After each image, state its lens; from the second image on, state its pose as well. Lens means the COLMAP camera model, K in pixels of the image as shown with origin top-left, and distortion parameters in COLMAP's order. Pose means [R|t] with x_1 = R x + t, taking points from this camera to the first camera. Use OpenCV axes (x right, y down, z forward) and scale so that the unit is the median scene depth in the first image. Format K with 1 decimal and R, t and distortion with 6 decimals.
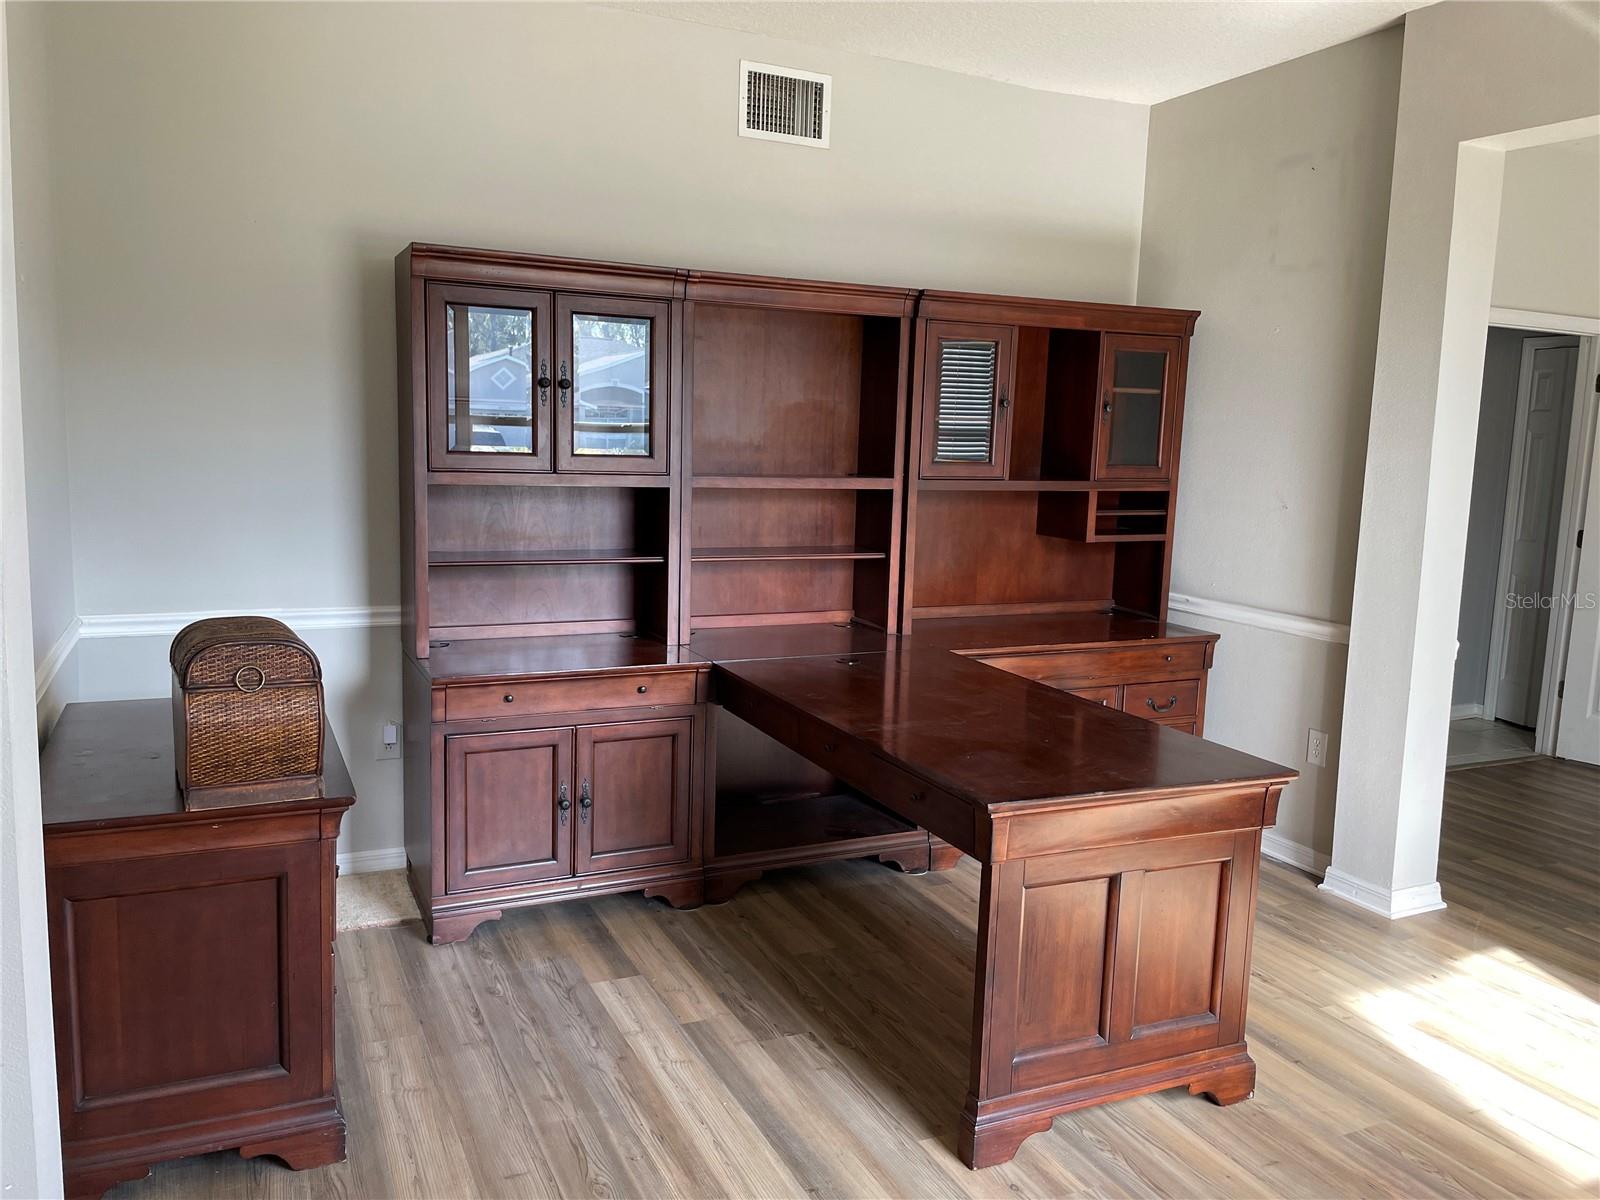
lens RADIAL K [[1199.8, 0, 800.0], [0, 1199.8, 600.0], [0, 0, 1]] dist [0.083386, -0.108745]
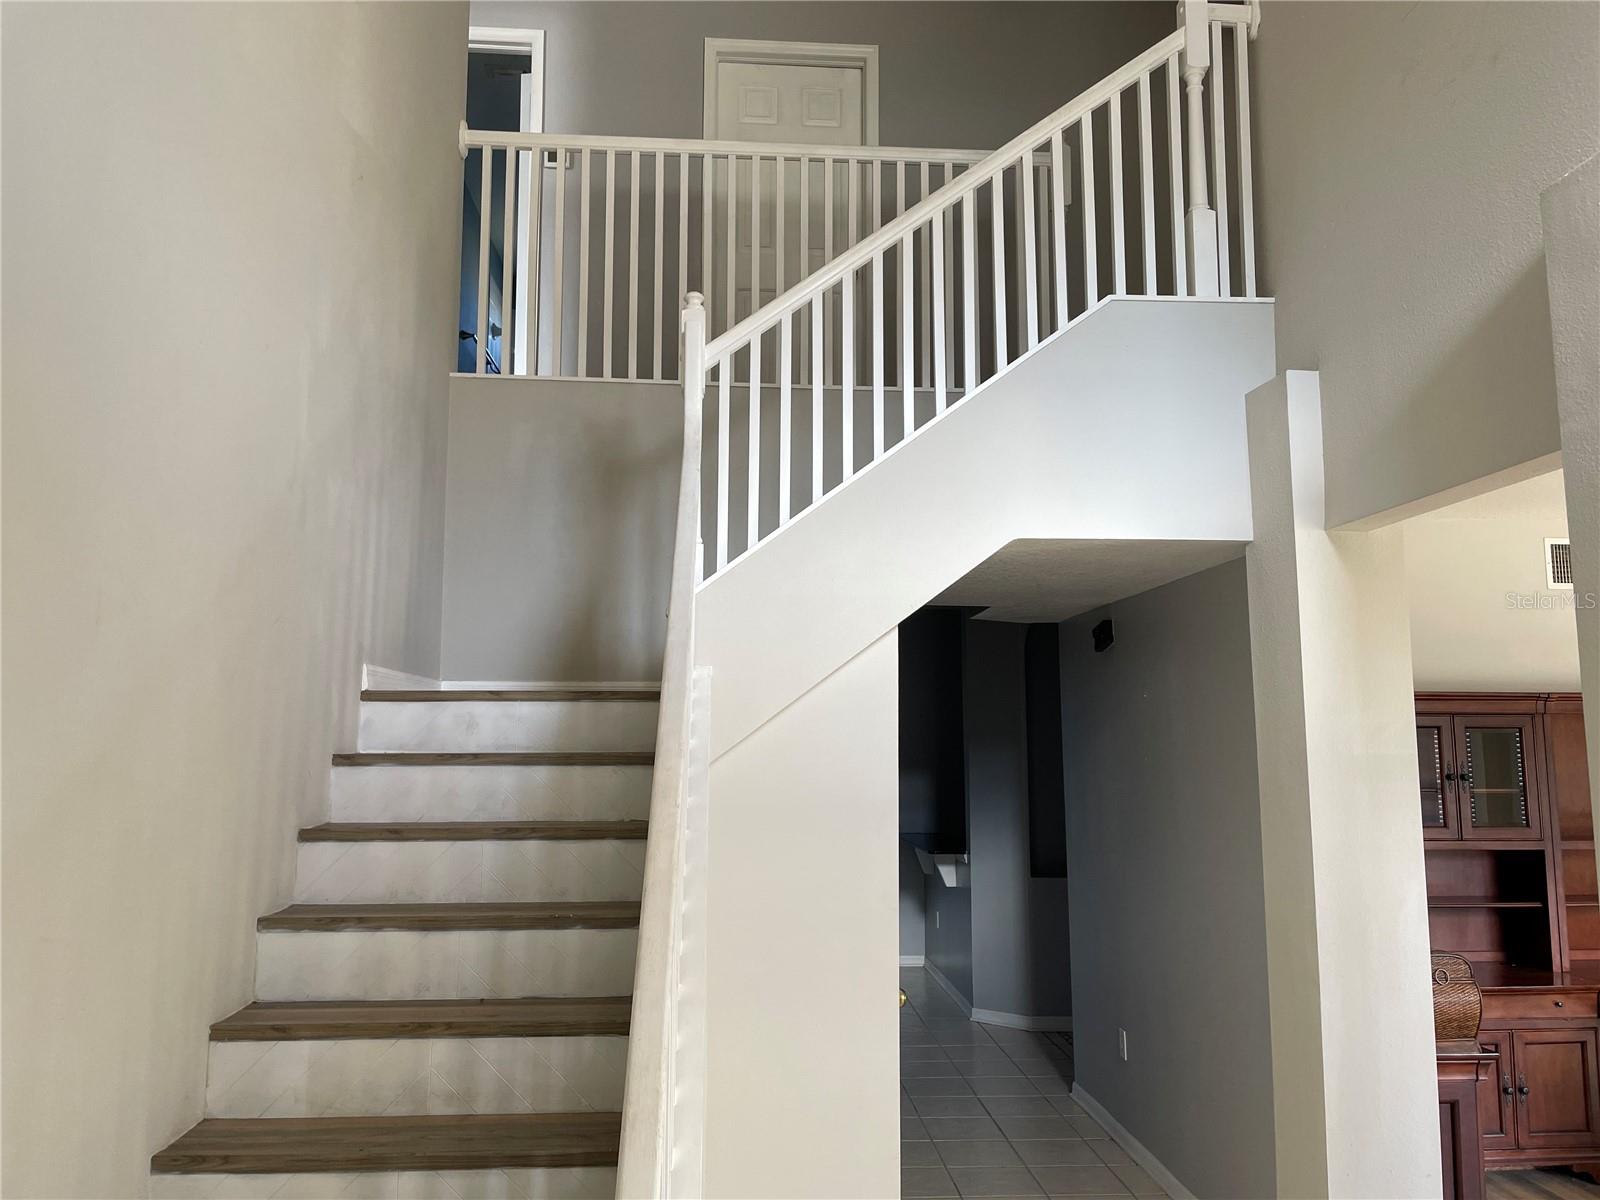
lens RADIAL K [[1199.8, 0, 800.0], [0, 1199.8, 600.0], [0, 0, 1]] dist [0.083386, -0.108745]
pose [[0.929187, -0.069005, -0.363112, -0.381368], [-0.028630, 0.966028, -0.256846, 0.011059], [0.368501, 0.249054, 0.895645, -0.622951]]
